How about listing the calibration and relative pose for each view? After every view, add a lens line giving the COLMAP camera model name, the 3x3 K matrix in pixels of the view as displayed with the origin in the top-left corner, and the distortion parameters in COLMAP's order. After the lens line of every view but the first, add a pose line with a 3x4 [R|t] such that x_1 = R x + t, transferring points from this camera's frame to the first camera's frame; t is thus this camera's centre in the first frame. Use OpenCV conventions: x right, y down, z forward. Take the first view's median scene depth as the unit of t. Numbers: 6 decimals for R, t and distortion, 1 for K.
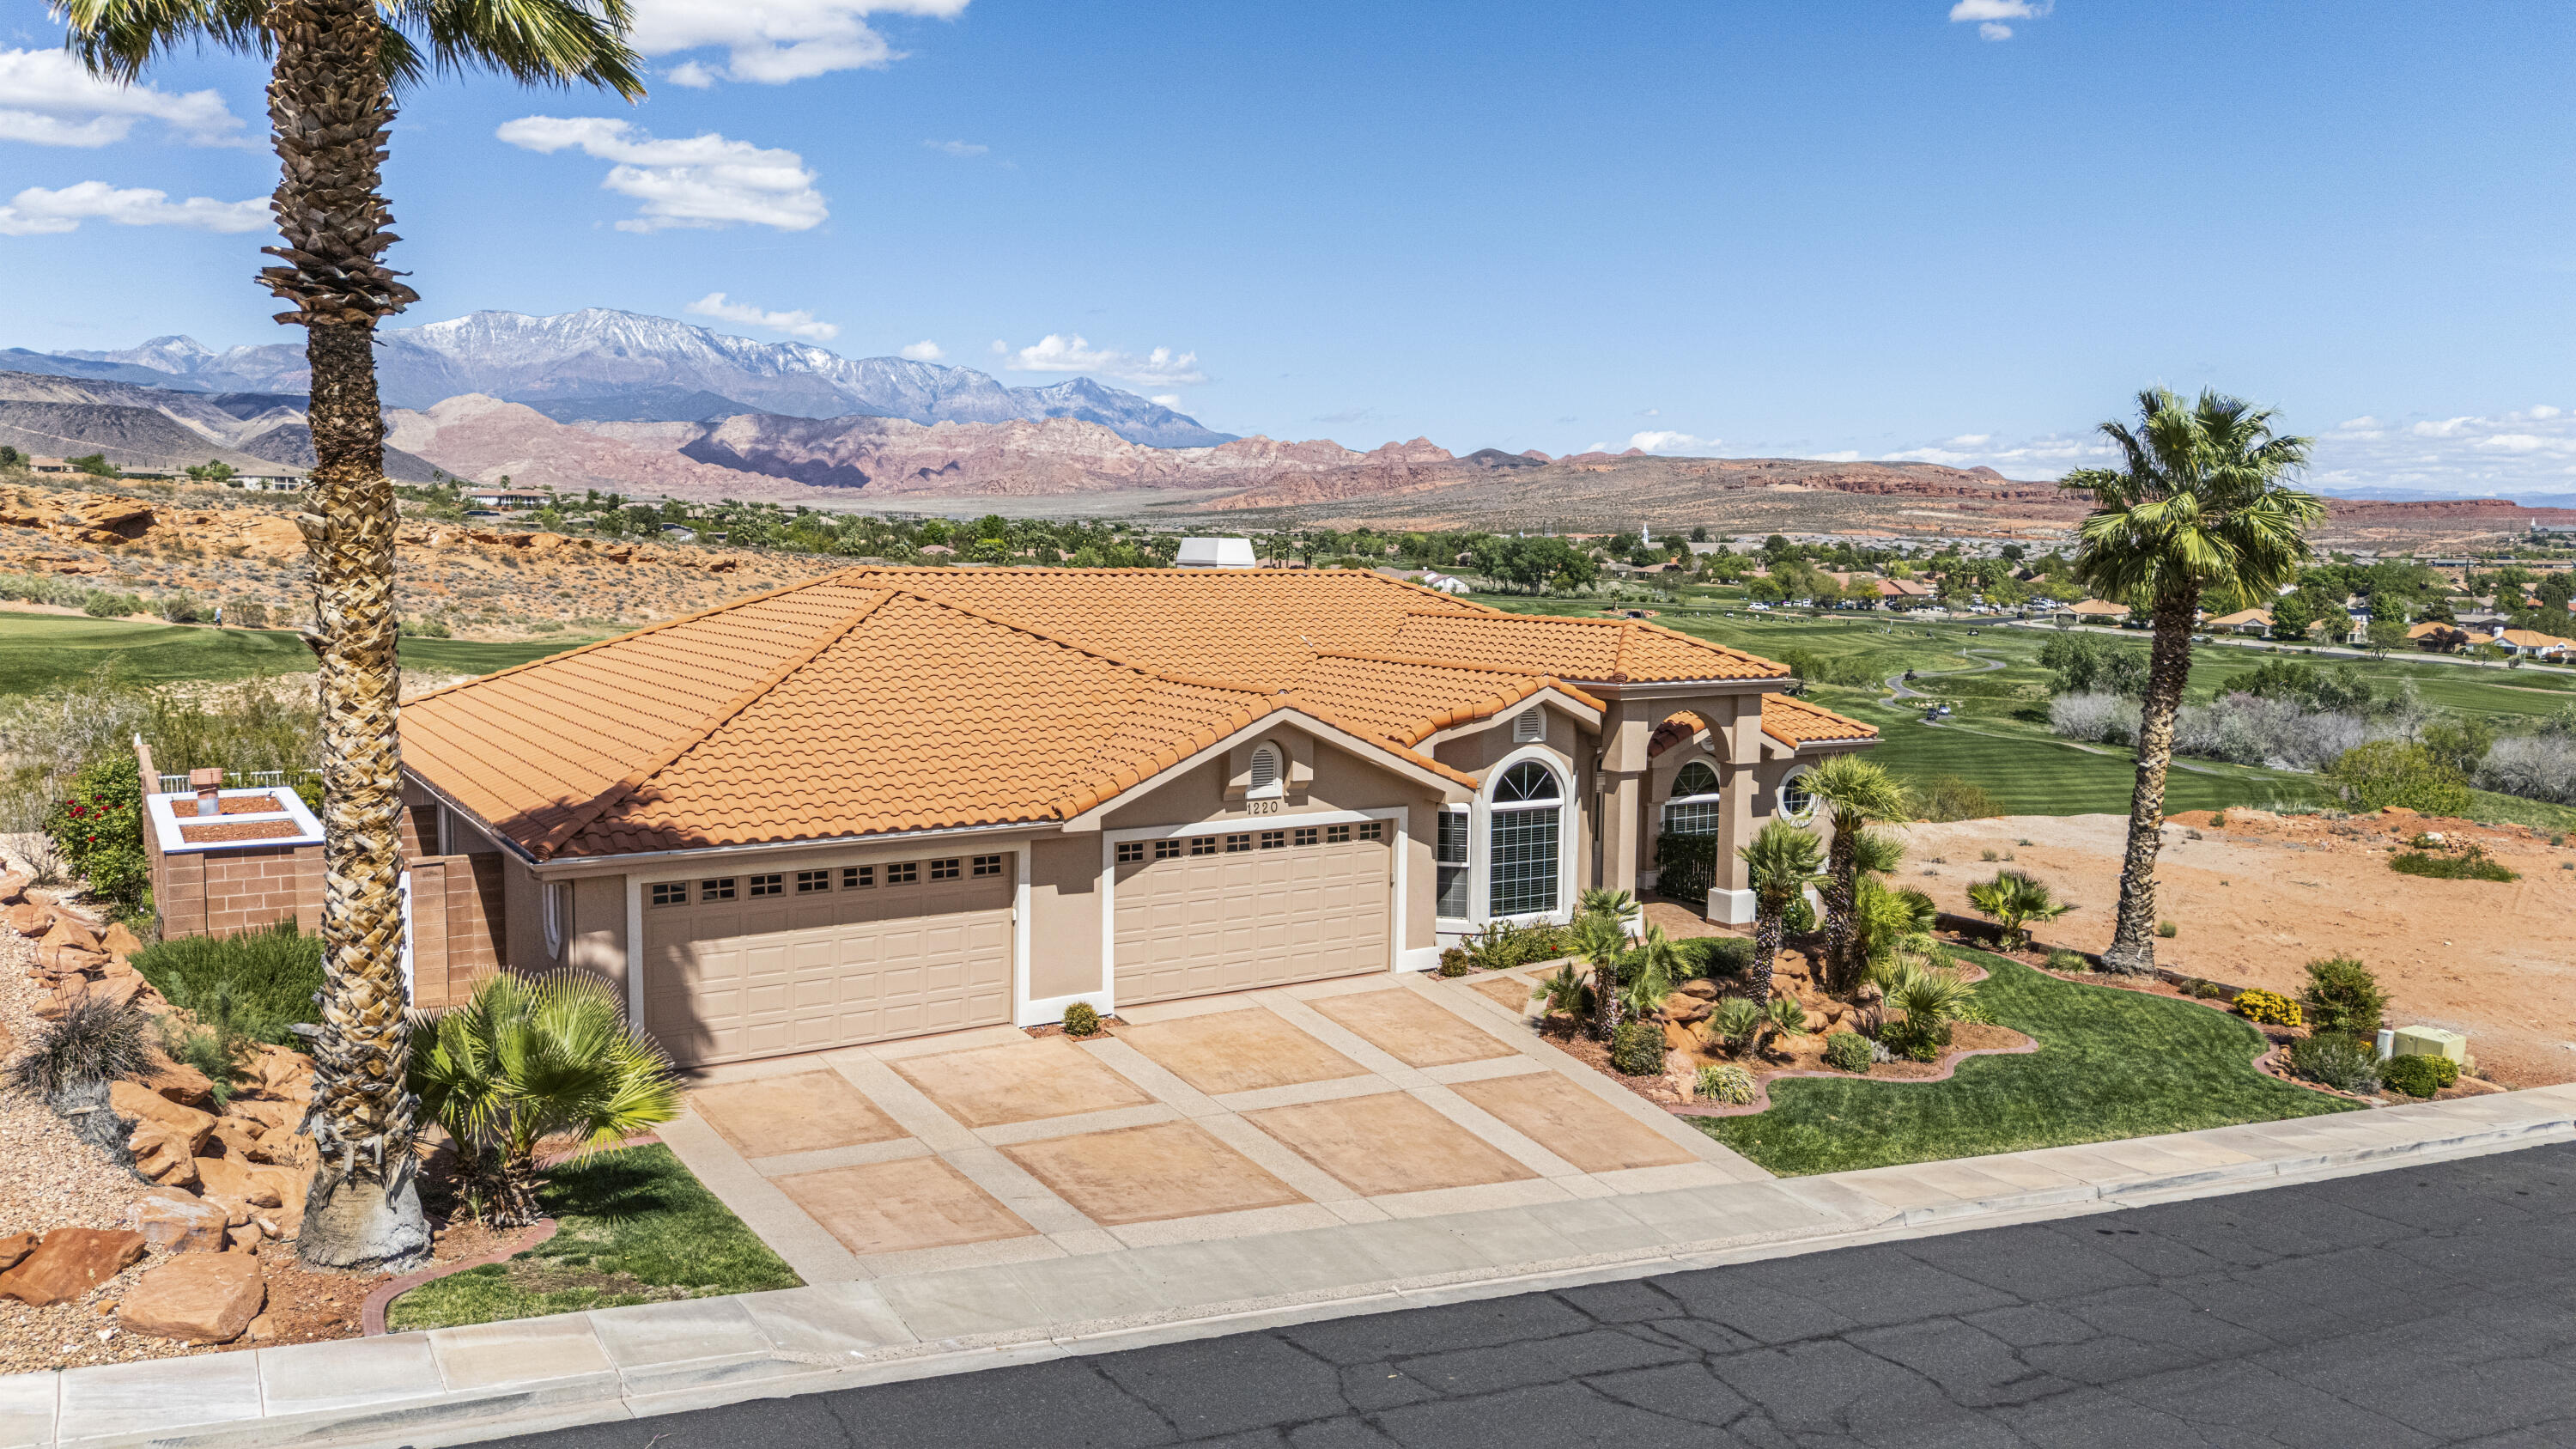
lens RADIAL K [[1885.2, 0, 1288.0], [0, 1885.2, 724.5], [0, 0, 1]] dist [0.077650, -0.074758]
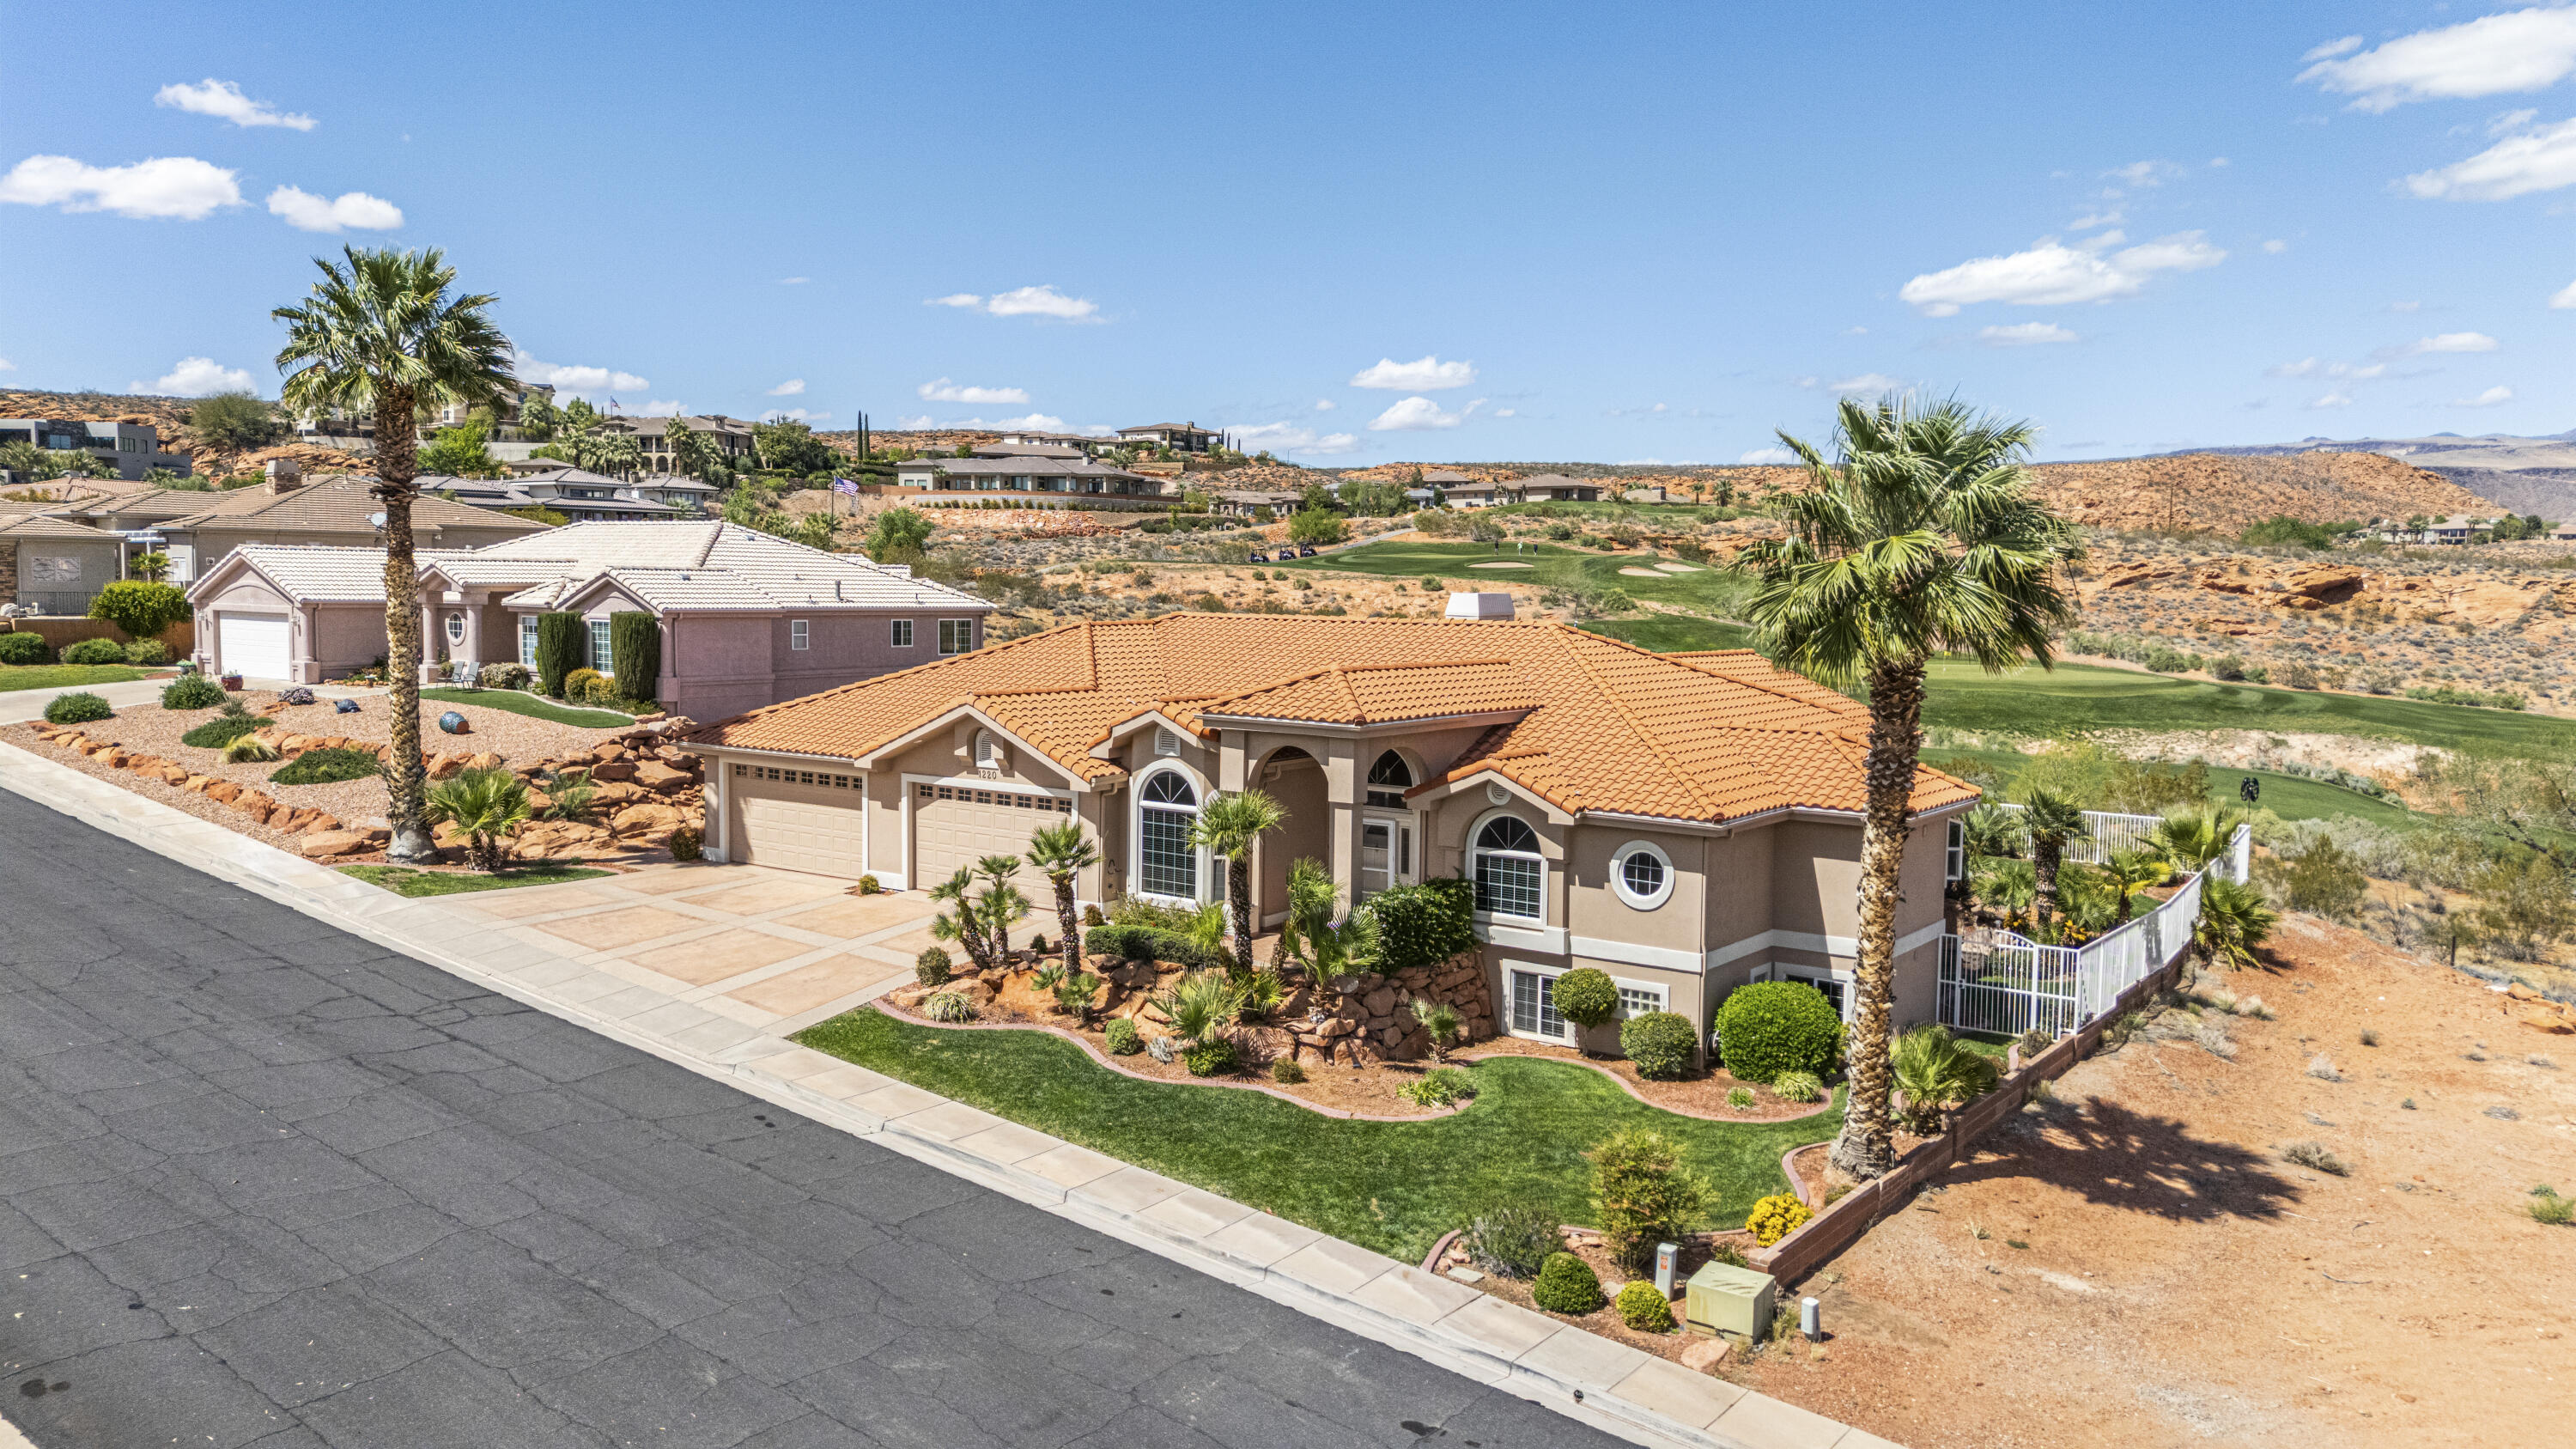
lens RADIAL K [[1877.9, 0, 1290.8], [0, 1877.9, 739.0], [0, 0, 1]] dist [0.081268, -0.071464]
pose [[0.363969, 0.071939, -0.928629, 1.266873], [-0.097590, 0.994470, 0.038790, -0.055481], [0.926285, 0.076507, 0.368977, 0.610841]]
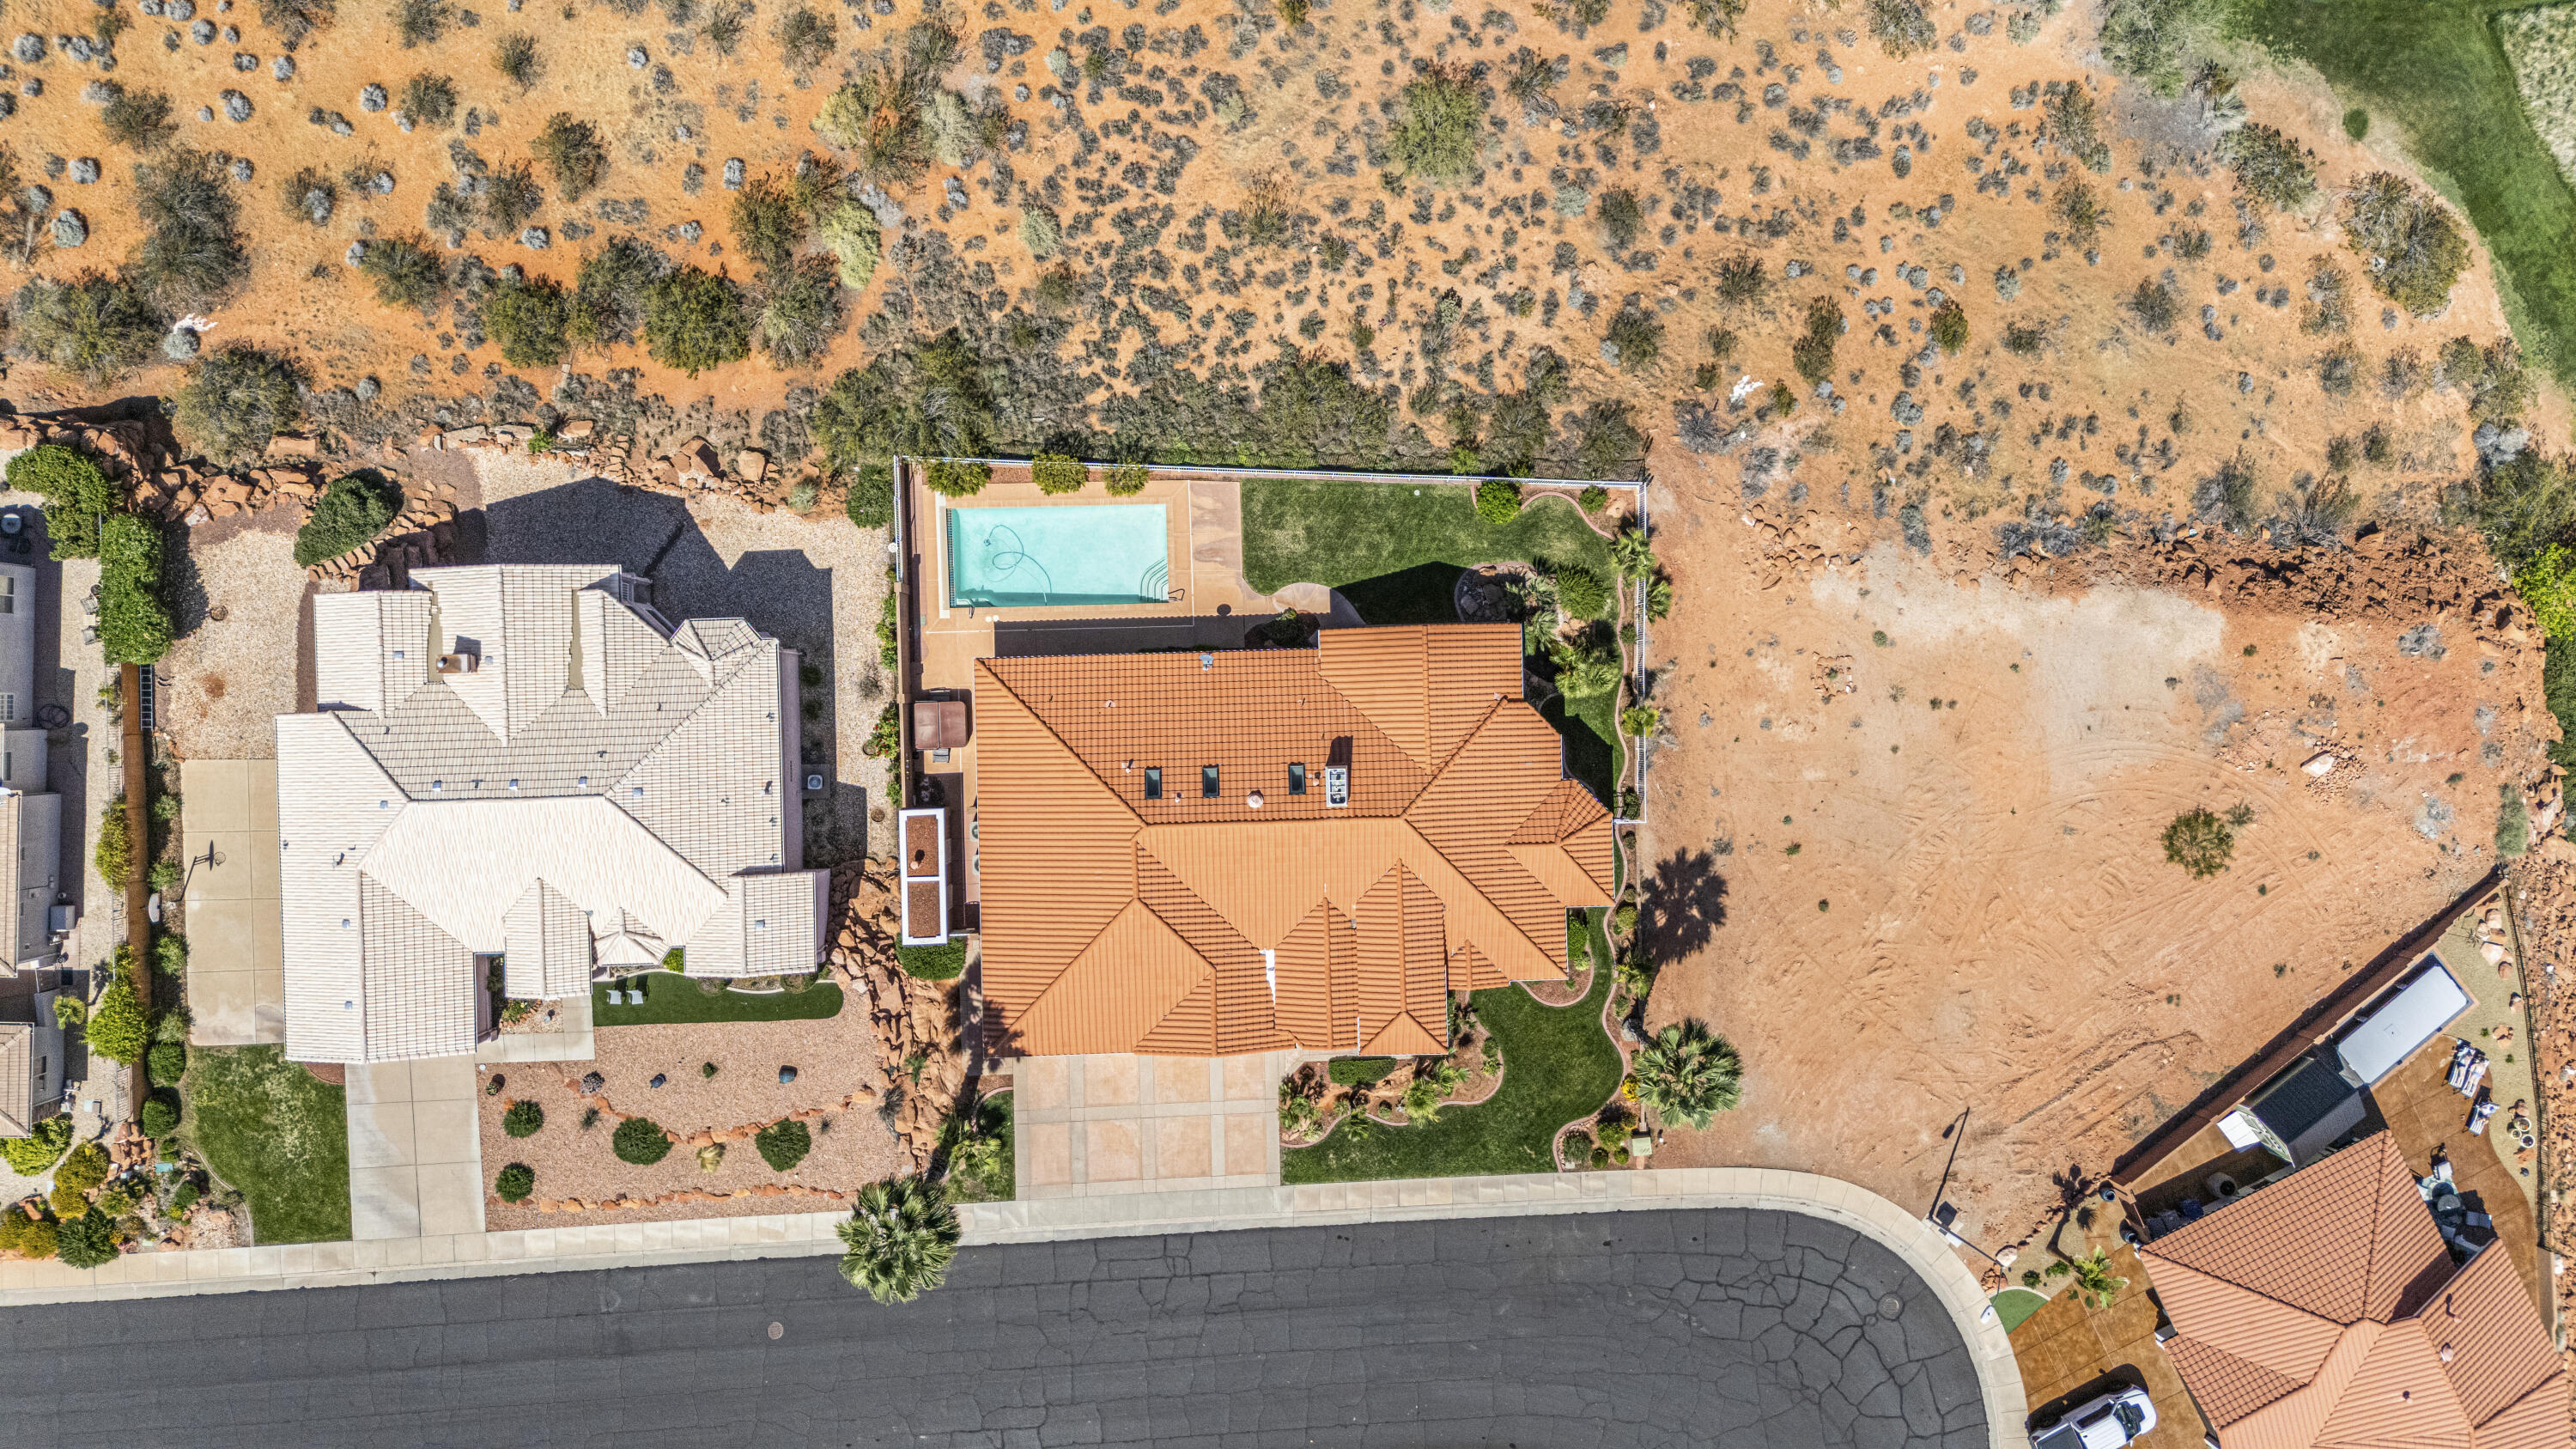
lens RADIAL K [[1877.9, 0, 1290.8], [0, 1877.9, 739.0], [0, 0, 1]] dist [0.081268, -0.071464]
pose [[0.860694, 0.508832, 0.017203, -0.181404], [-0.067164, 0.079986, 0.994531, -2.677993], [0.504673, -0.857142, 0.103019, 1.041147]]
